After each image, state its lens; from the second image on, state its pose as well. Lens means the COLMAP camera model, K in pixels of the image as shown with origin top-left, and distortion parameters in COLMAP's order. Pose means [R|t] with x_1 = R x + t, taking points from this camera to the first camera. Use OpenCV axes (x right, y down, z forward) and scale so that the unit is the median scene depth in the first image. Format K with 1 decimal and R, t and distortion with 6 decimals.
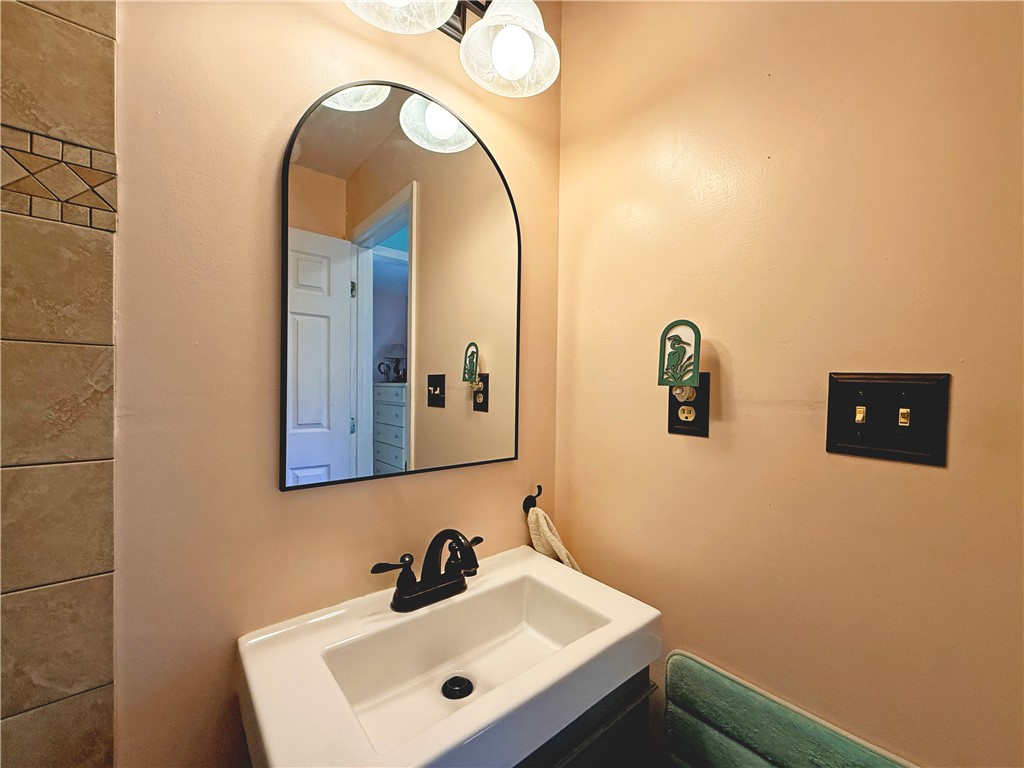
lens RADIAL K [[408.7, 0, 513.0], [0, 408.7, 389.9], [0, 0, 1]] dist [0.000831, -0.000247]
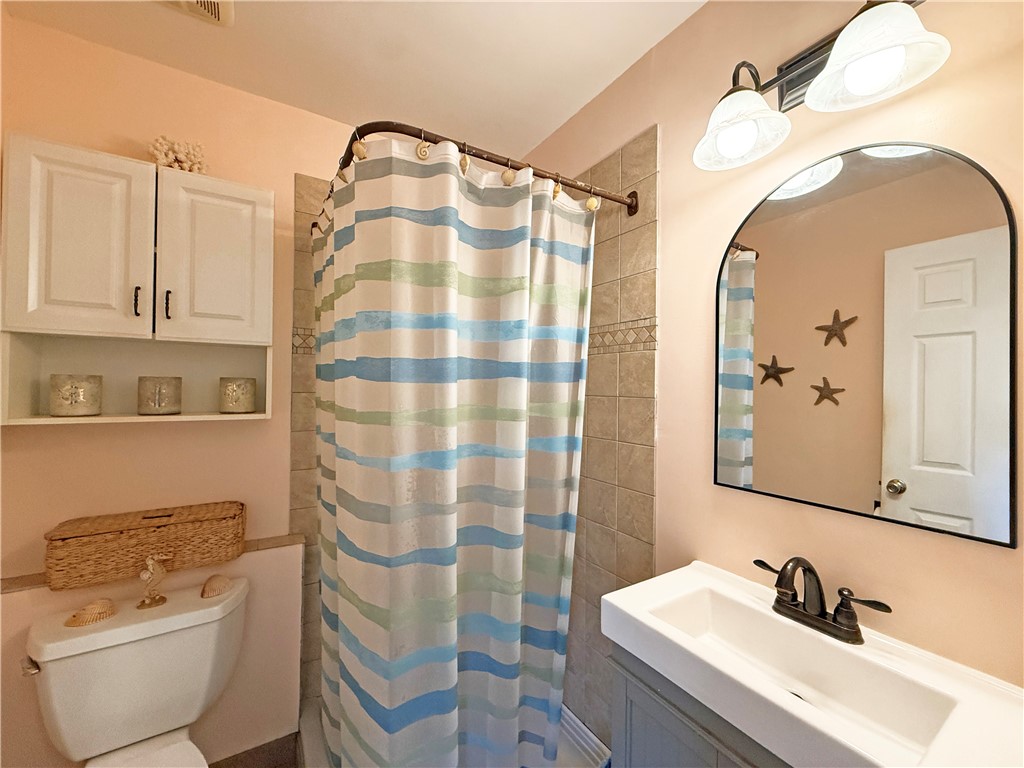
lens RADIAL K [[408.7, 0, 510.8], [0, 408.7, 386.8], [0, 0, 1]] dist [0.000831, -0.000247]
pose [[-0.129416, -0.024026, -0.991299, 1.425564], [-0.029848, 0.999348, -0.020324, -0.100810], [0.991141, 0.026958, -0.130048, 0.483485]]
